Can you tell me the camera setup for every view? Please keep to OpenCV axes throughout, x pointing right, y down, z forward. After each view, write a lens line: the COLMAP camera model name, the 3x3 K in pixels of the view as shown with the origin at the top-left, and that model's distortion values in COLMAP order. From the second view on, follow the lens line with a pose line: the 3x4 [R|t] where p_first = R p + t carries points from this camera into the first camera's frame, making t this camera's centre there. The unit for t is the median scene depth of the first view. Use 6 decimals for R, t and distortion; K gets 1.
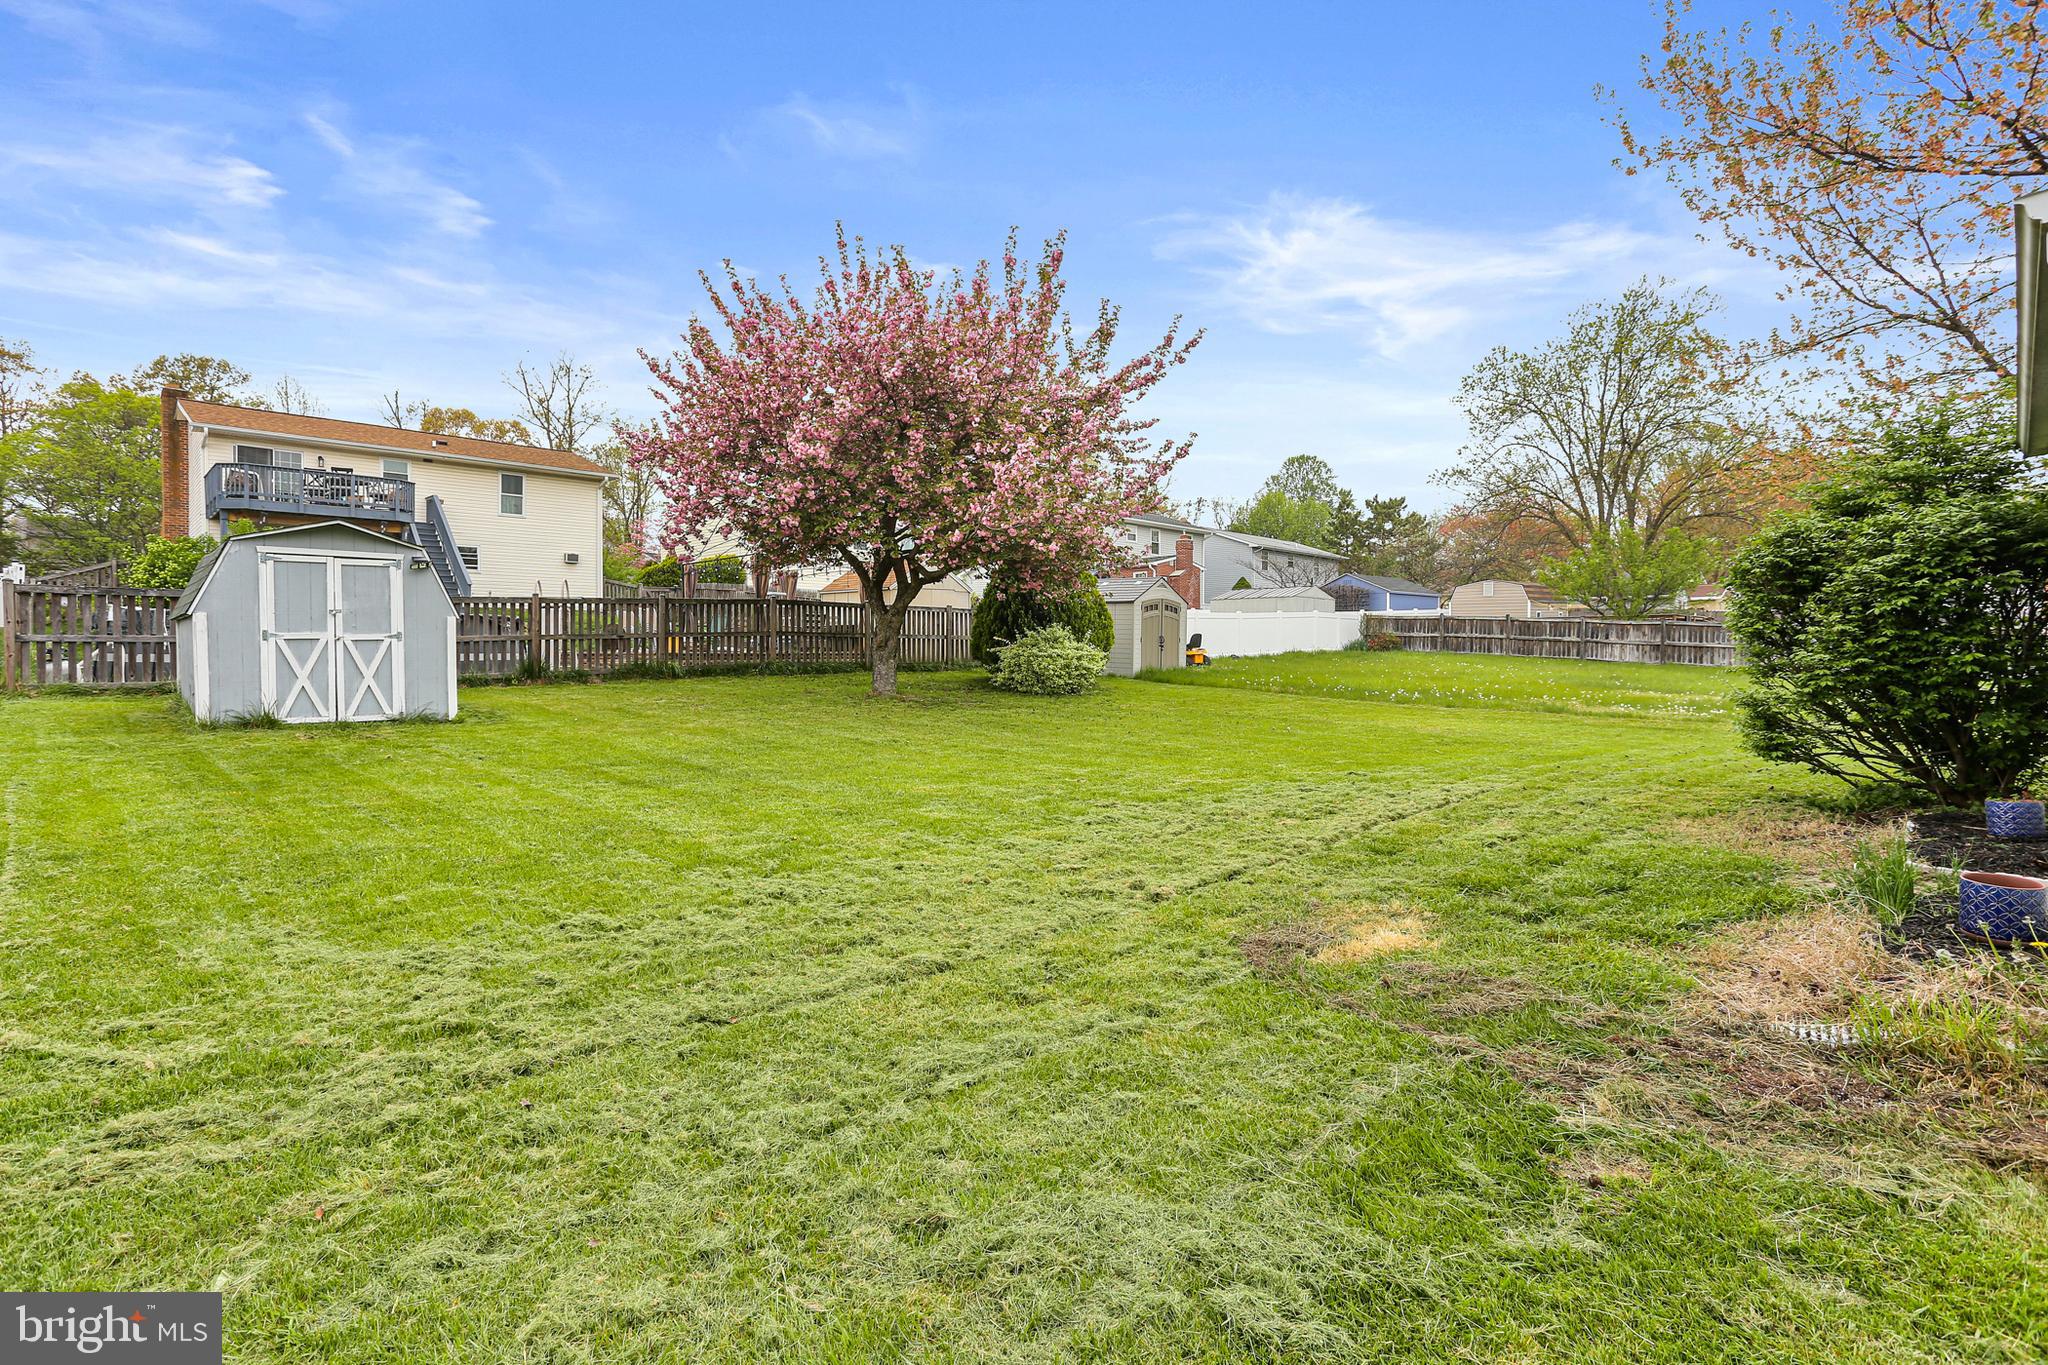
lens RADIAL K [[1008.4, 0, 1036.9], [0, 1008.4, 680.1], [0, 0, 1]] dist [-0.037575, 0.020569]
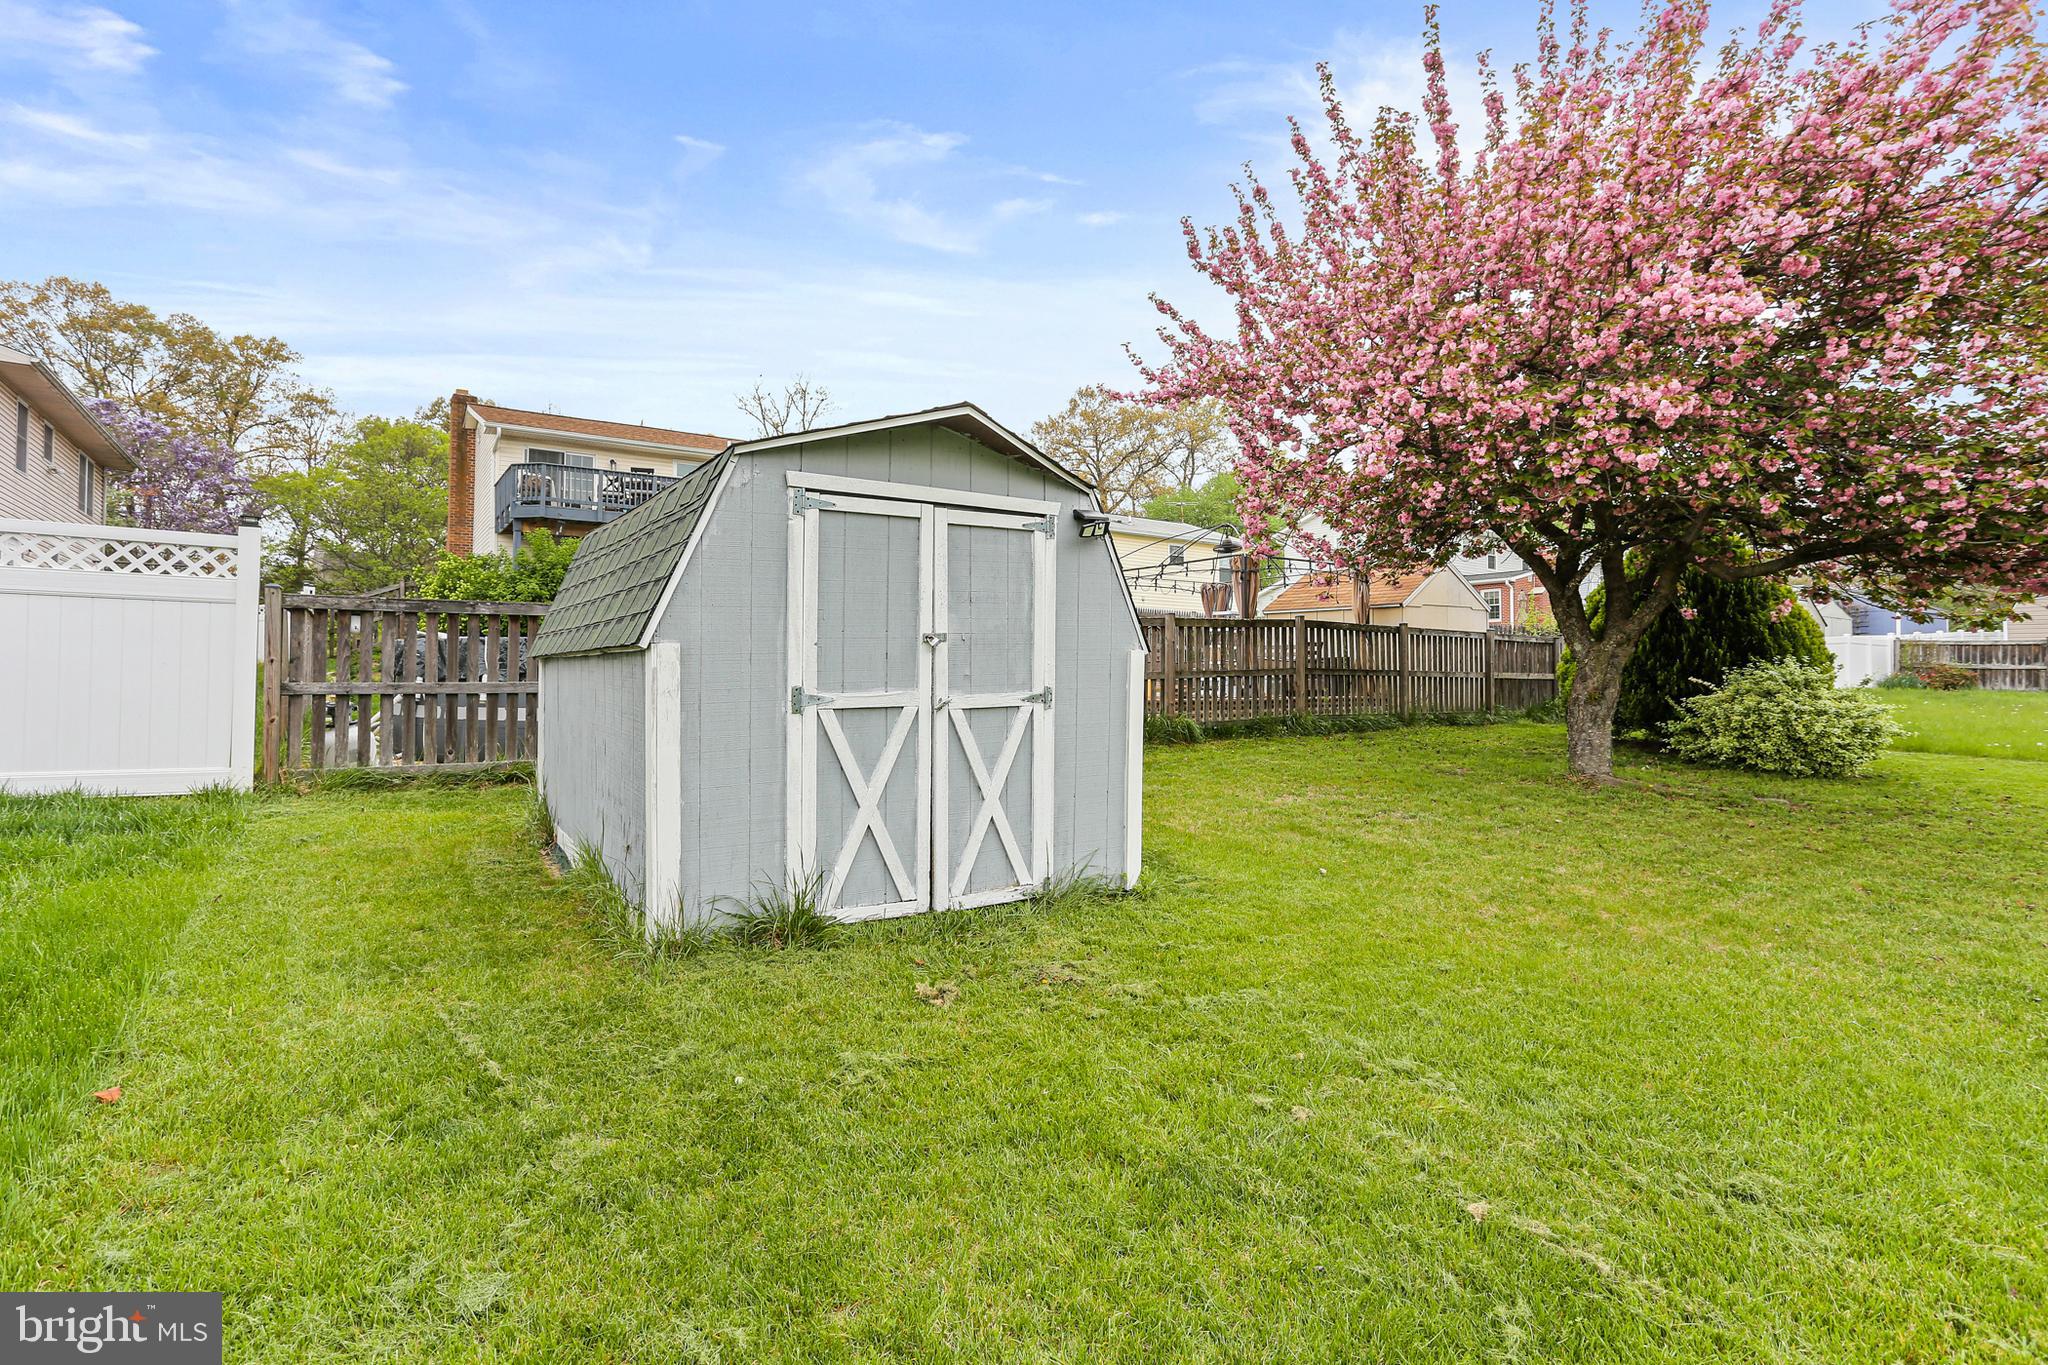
lens RADIAL K [[1008.4, 0, 1023.2], [0, 1008.4, 668.9], [0, 0, 1]] dist [-0.037575, 0.020569]
pose [[0.983705, 0.000771, -0.179791, -0.480560], [-0.007447, 0.999307, -0.036458, -0.033873], [0.179638, 0.037203, 0.983029, 0.486745]]
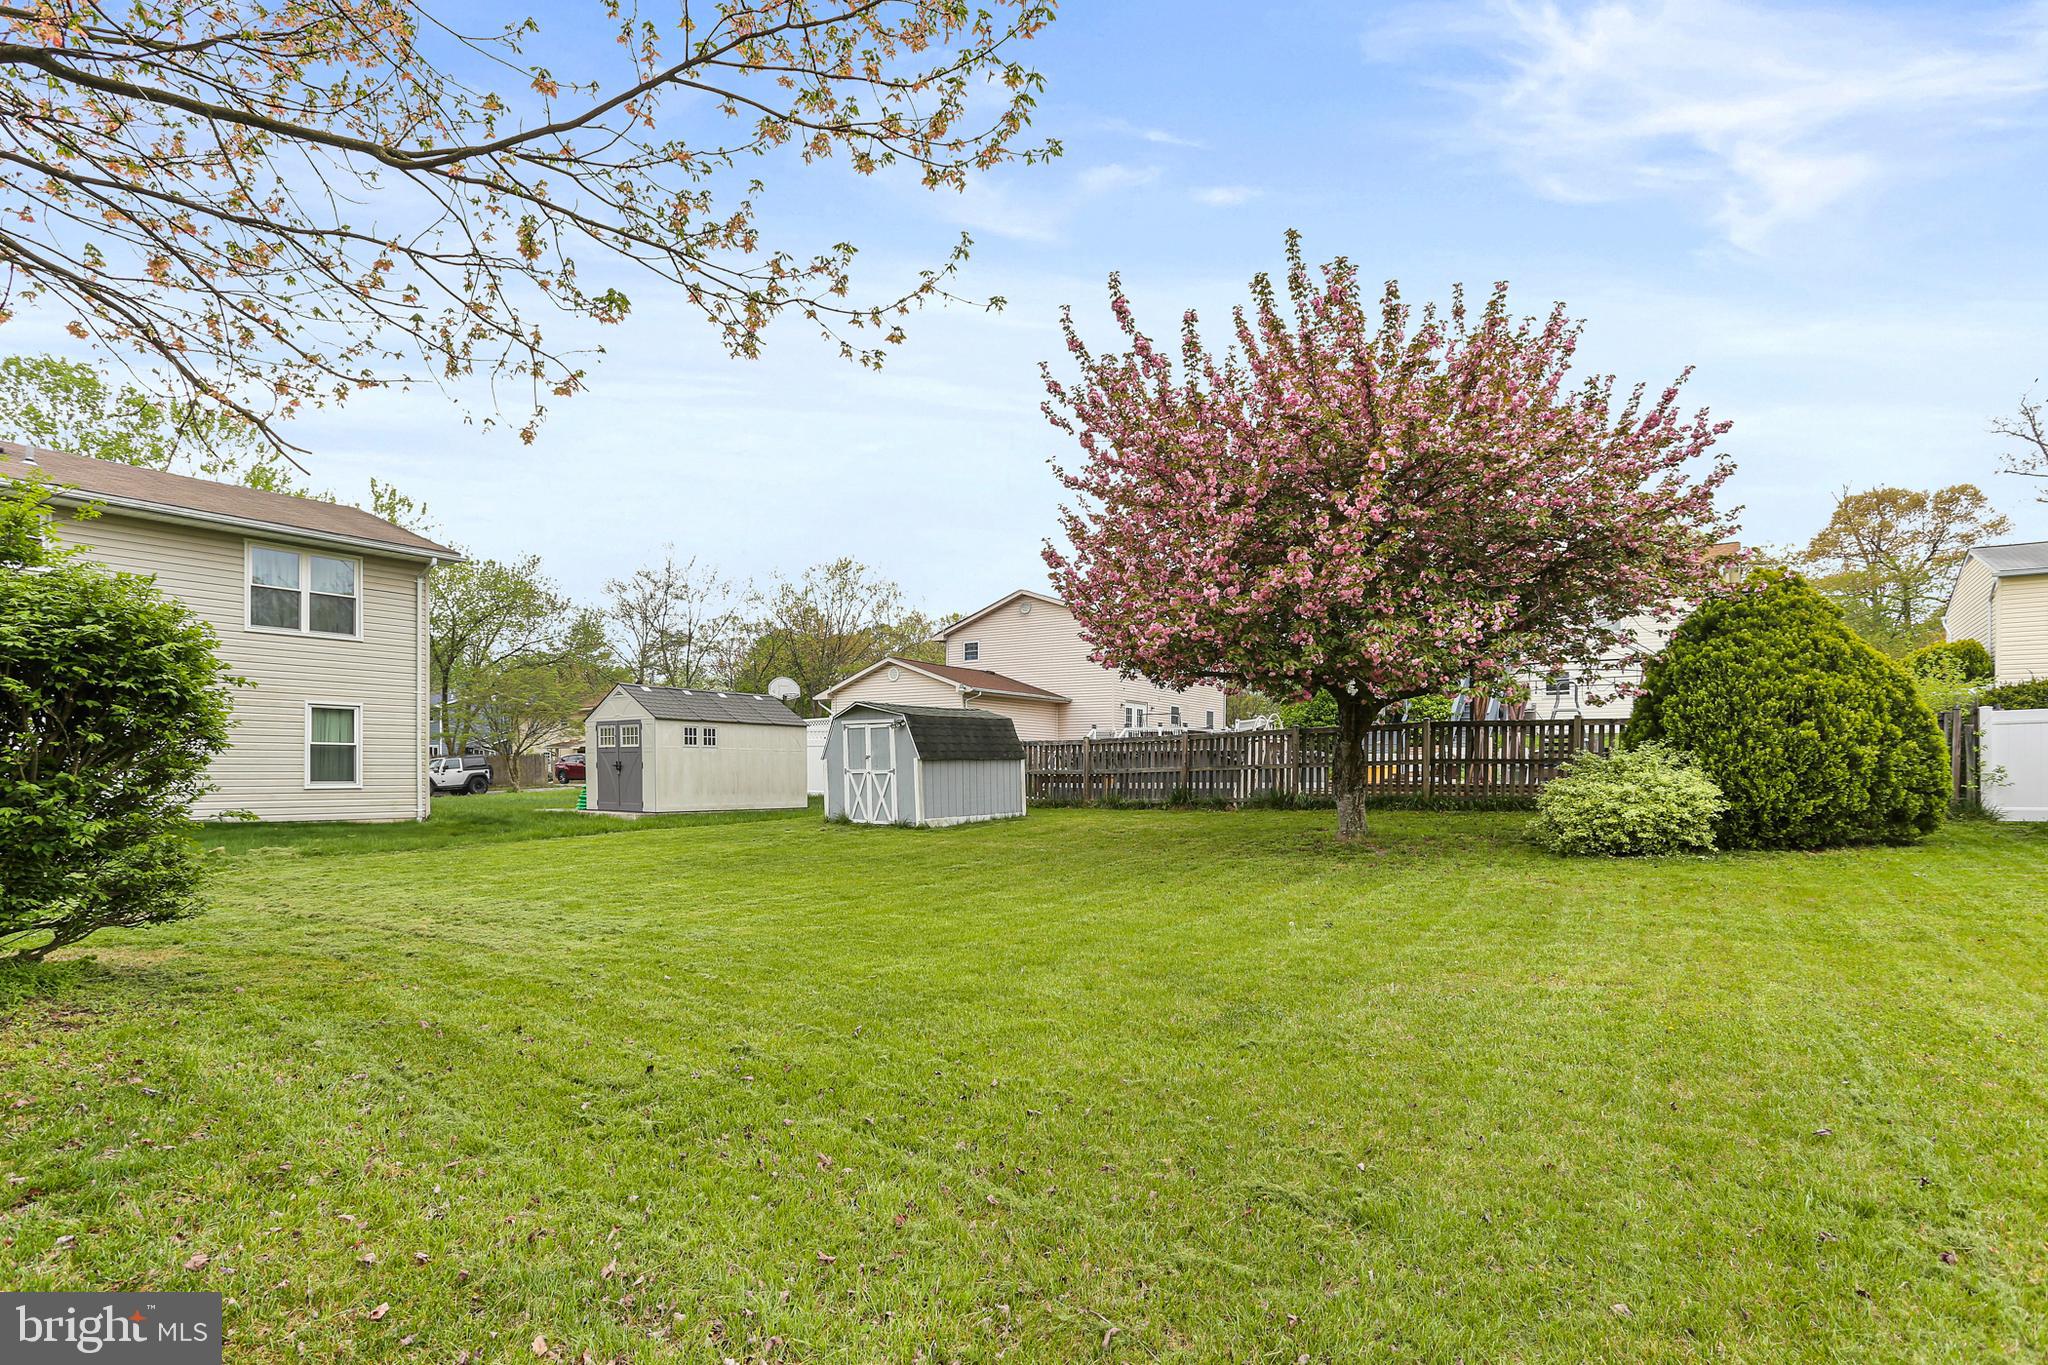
lens RADIAL K [[1008.4, 0, 1027.5], [0, 1008.4, 688.2], [0, 0, 1]] dist [-0.037575, 0.020569]
pose [[0.214004, -0.093857, -0.972313, 0.805301], [-0.020515, 0.994722, -0.100535, -0.015812], [0.976617, 0.041462, 0.210949, 0.724468]]
